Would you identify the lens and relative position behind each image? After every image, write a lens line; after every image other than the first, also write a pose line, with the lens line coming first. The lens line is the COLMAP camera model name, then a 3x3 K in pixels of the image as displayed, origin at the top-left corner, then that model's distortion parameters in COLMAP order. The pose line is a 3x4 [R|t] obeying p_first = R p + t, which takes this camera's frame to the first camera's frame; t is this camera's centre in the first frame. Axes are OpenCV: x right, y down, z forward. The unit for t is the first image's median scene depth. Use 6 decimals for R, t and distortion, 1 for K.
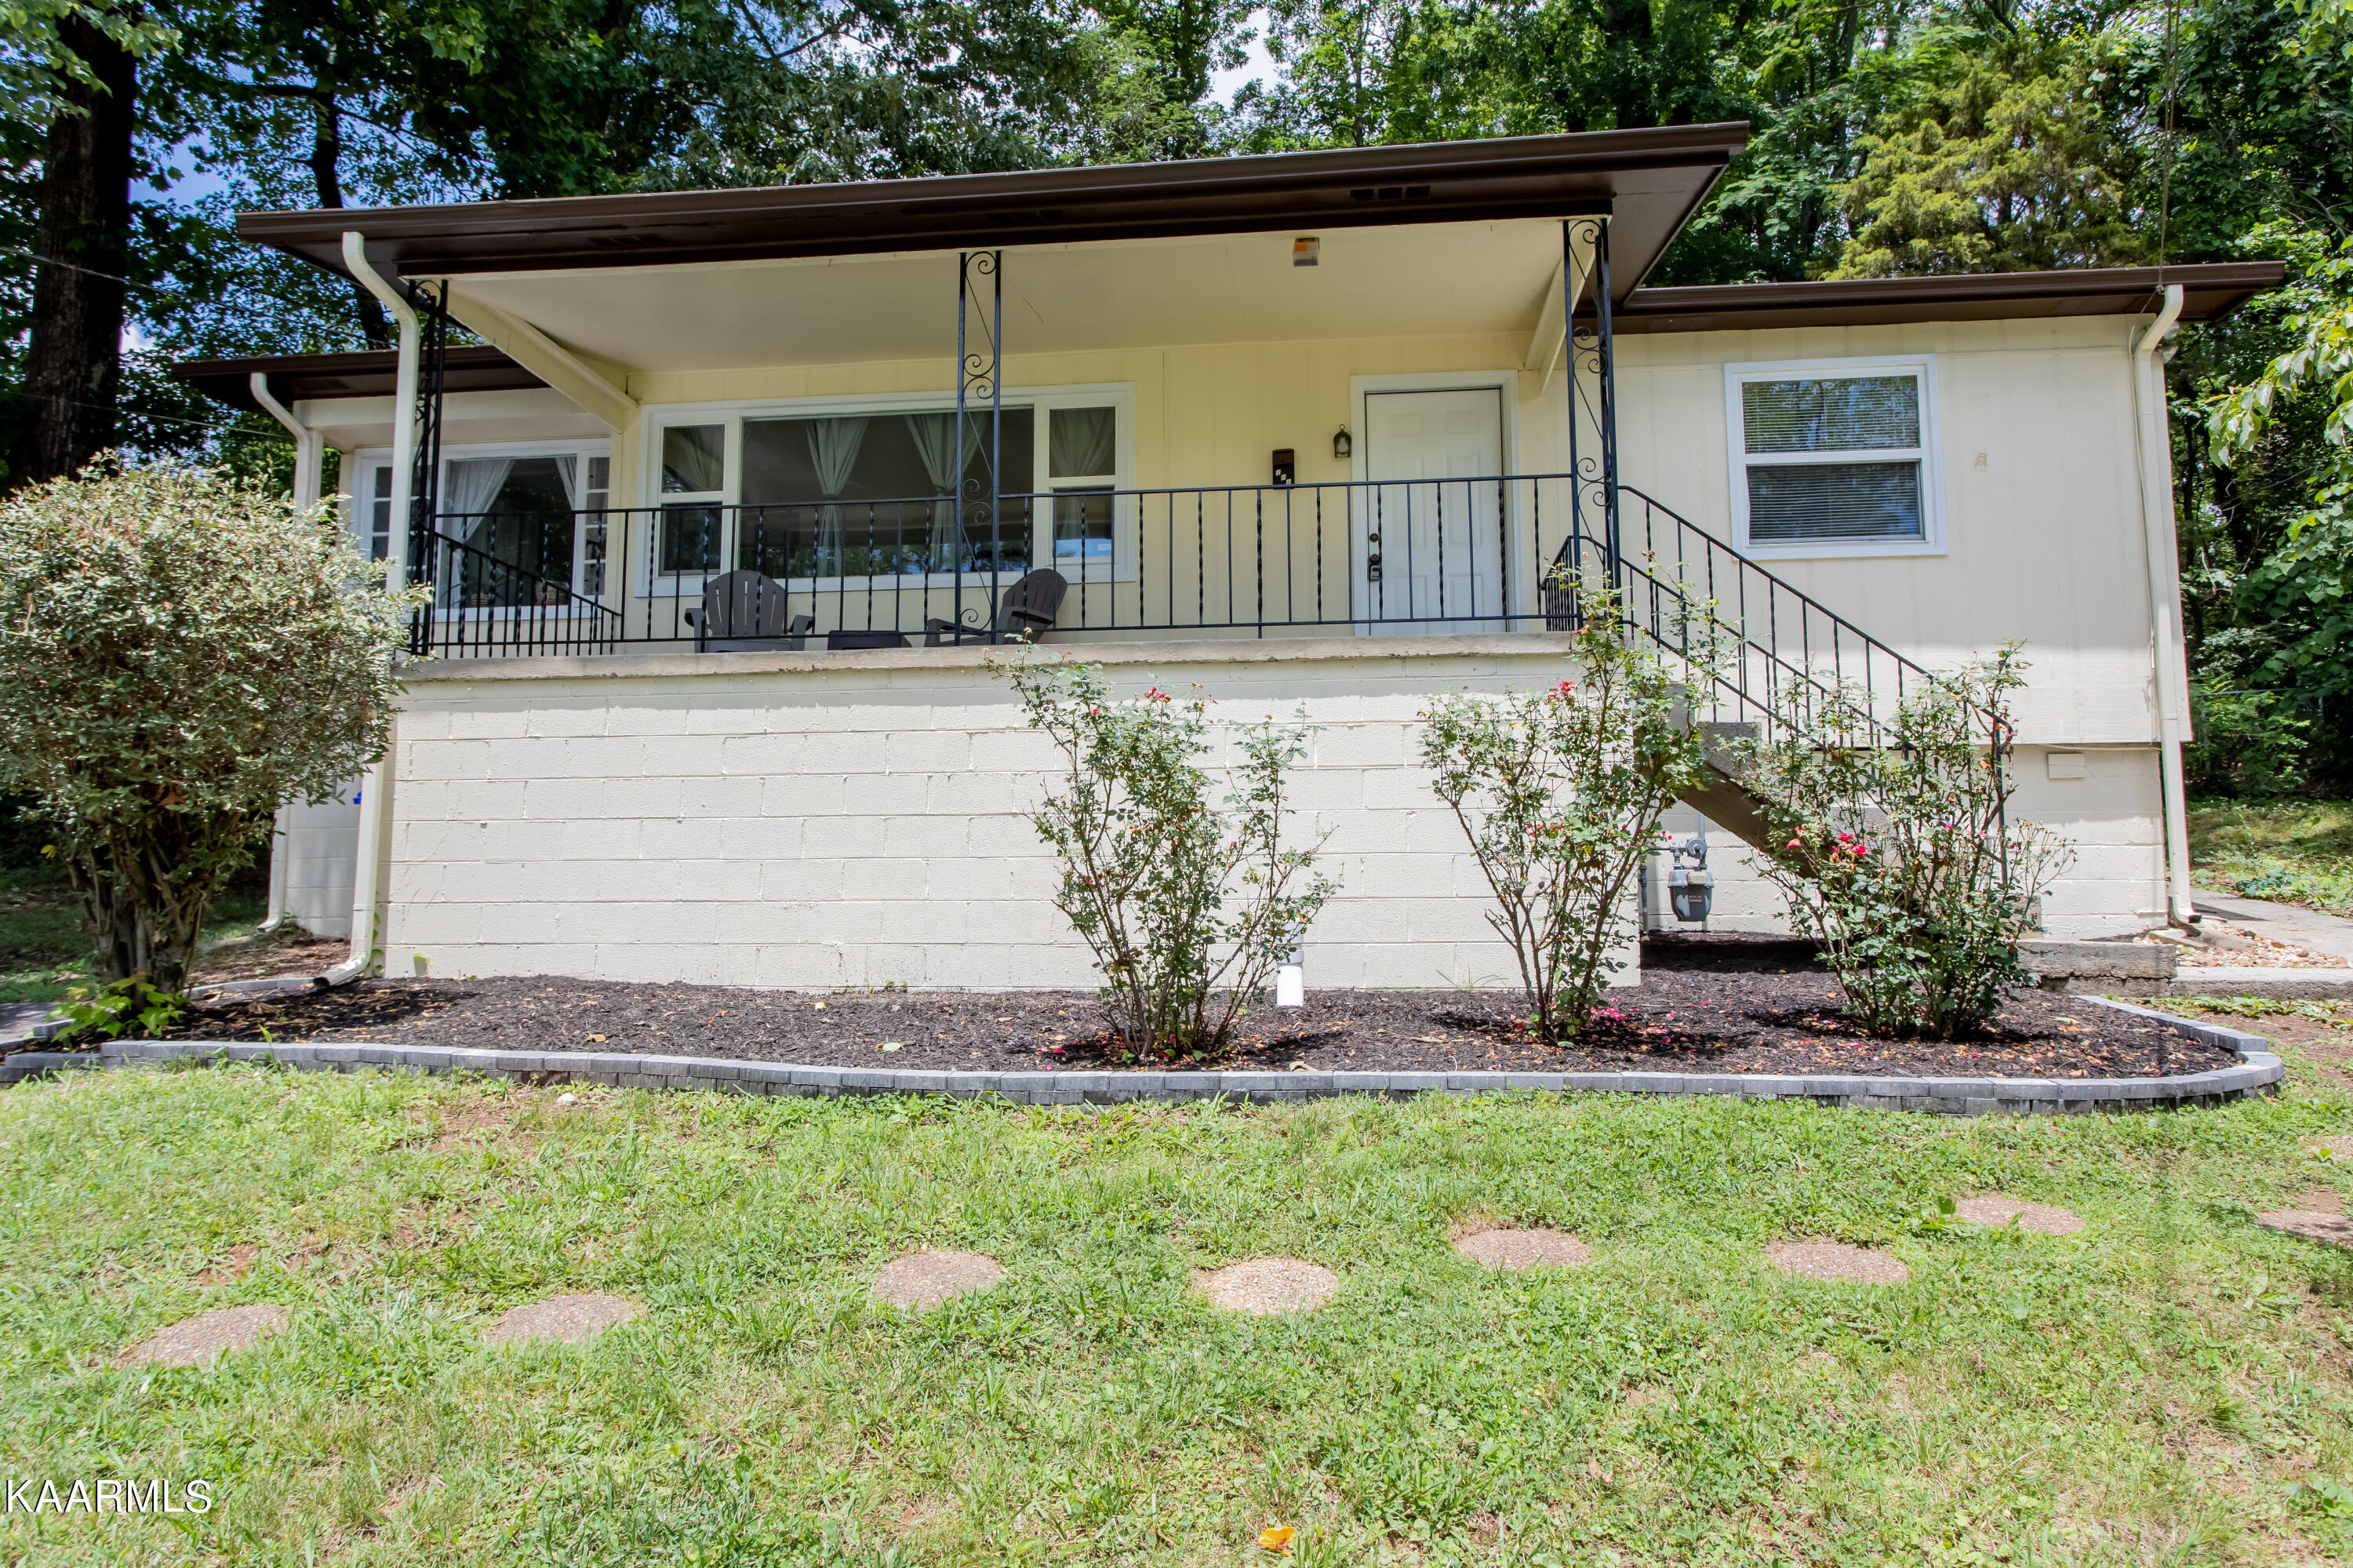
lens RADIAL K [[1479.2, 0, 1176.5], [0, 1479.2, 784.0], [0, 0, 1]] dist [-0.003280, 0.002968]
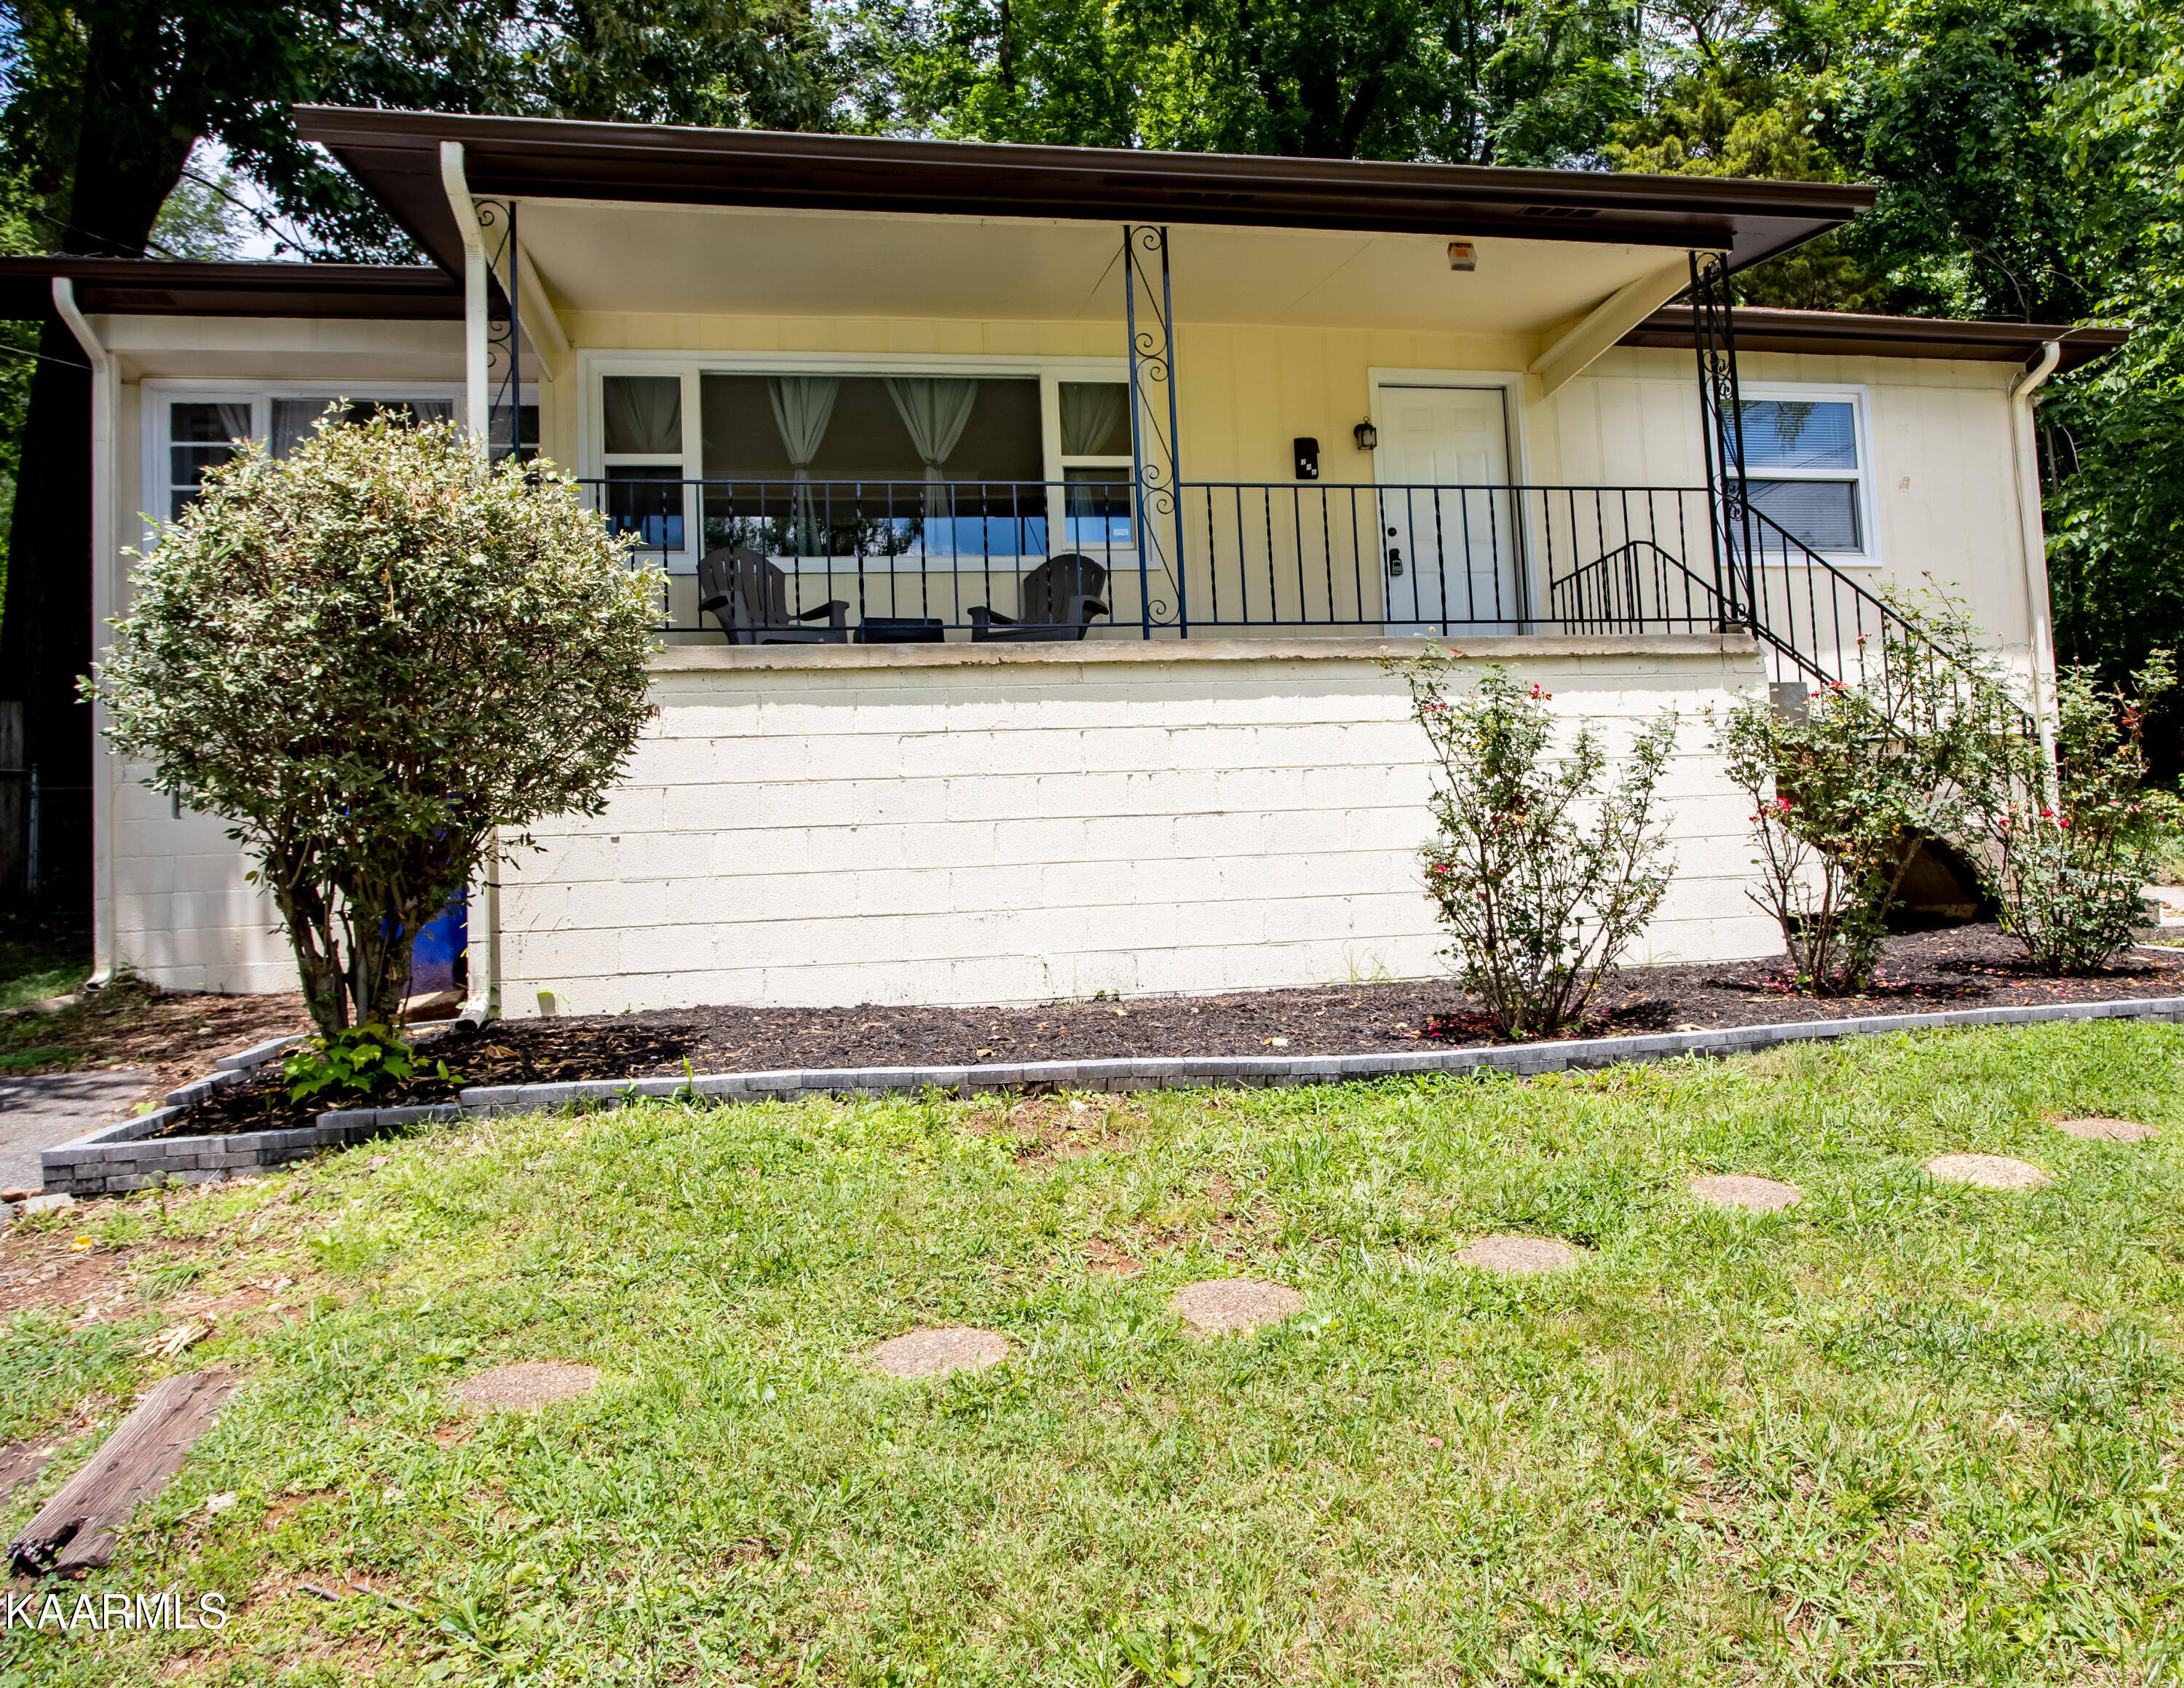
lens RADIAL K [[1742.7, 0, 1092.0], [0, 1742.7, 844.0], [0, 0, 1]] dist [-0.054716, 0.041589]
pose [[0.948786, -0.026023, 0.314845, -0.434744], [0.016544, 0.999327, 0.032742, 0.001469], [-0.315485, -0.025856, 0.948578, -0.050068]]
